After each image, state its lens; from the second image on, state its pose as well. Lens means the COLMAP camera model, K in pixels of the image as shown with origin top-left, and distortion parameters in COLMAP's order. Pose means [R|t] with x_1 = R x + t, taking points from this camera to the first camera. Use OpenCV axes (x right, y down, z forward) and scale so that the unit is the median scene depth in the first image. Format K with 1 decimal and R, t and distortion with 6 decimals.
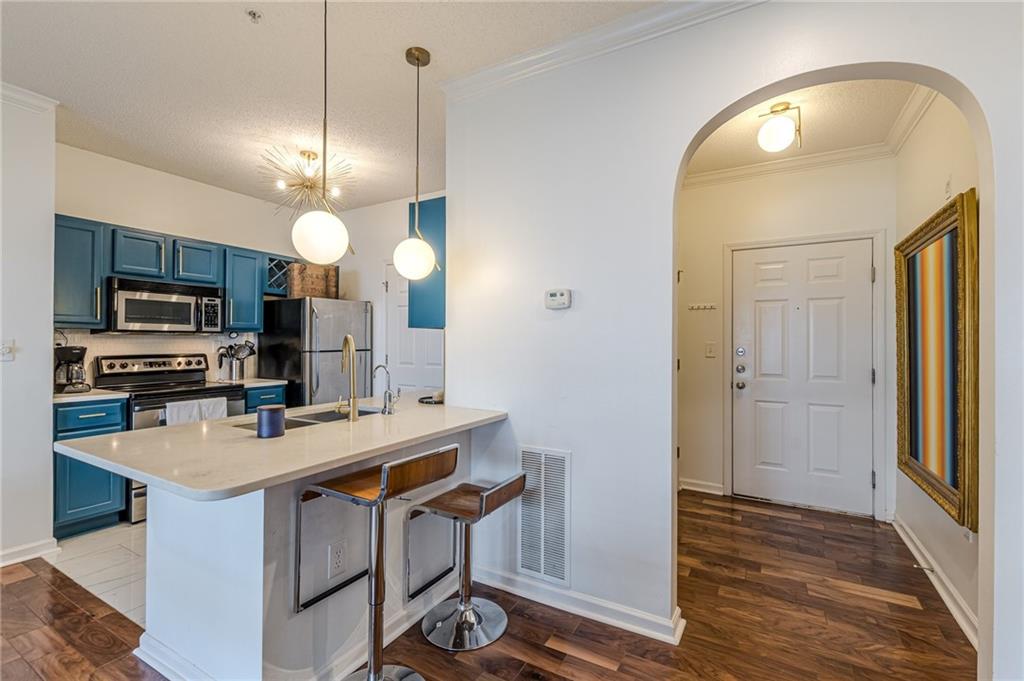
lens RADIAL K [[452.3, 0, 512.0], [0, 452.3, 340.5], [0, 0, 1]] dist [0.002091, -0.000606]
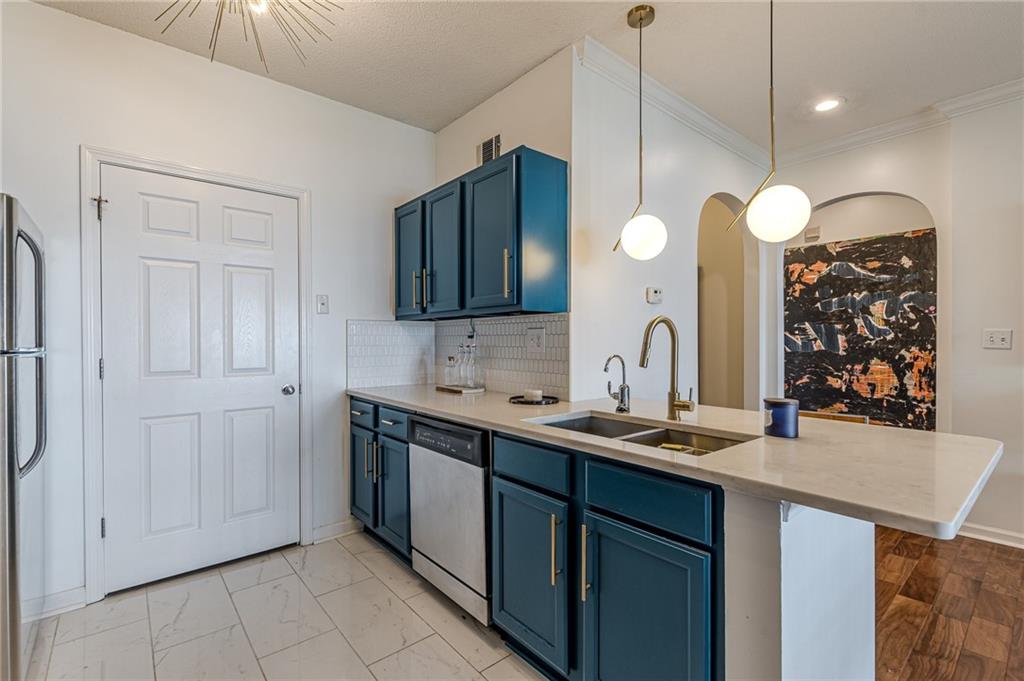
lens RADIAL K [[457.3, 0, 511.8], [0, 457.3, 345.2], [0, 0, 1]] dist [0.000683, -0.000175]
pose [[0.326661, -0.013019, 0.945052, -0.717914], [0.001949, 0.999912, 0.013101, 0.016652], [-0.945140, -0.002438, 0.326657, 0.563850]]
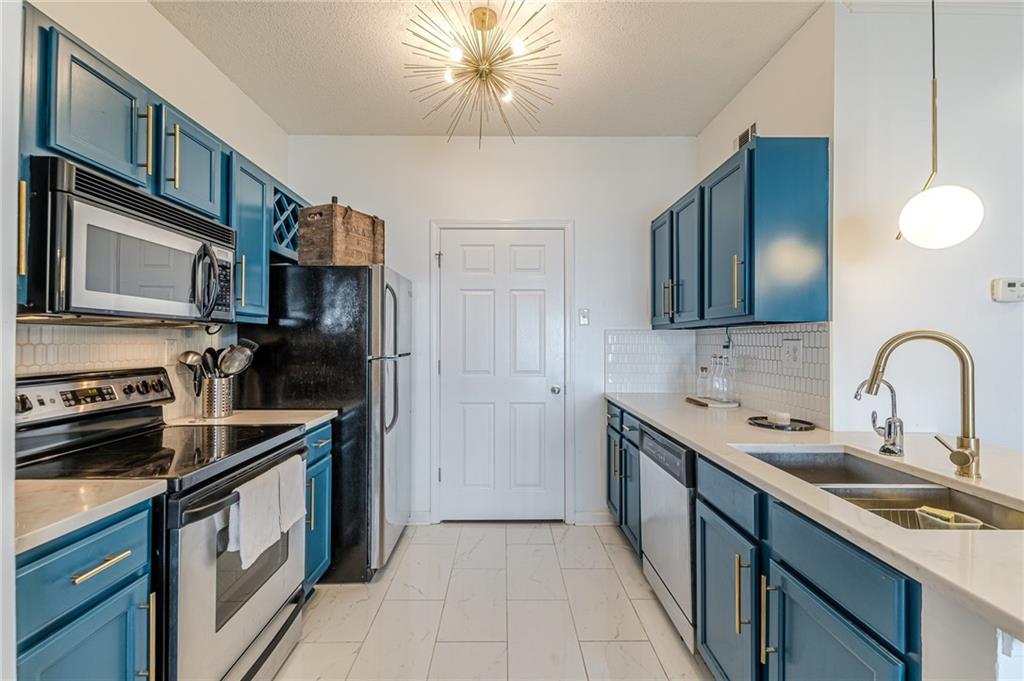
lens RADIAL K [[452.3, 0, 512.0], [0, 452.3, 340.5], [0, 0, 1]] dist [0.002091, -0.000606]
pose [[0.854396, -0.000999, 0.519621, -0.666436], [-0.000530, 0.999996, 0.002795, 0.000507], [-0.519622, -0.002664, 0.854392, 0.446777]]
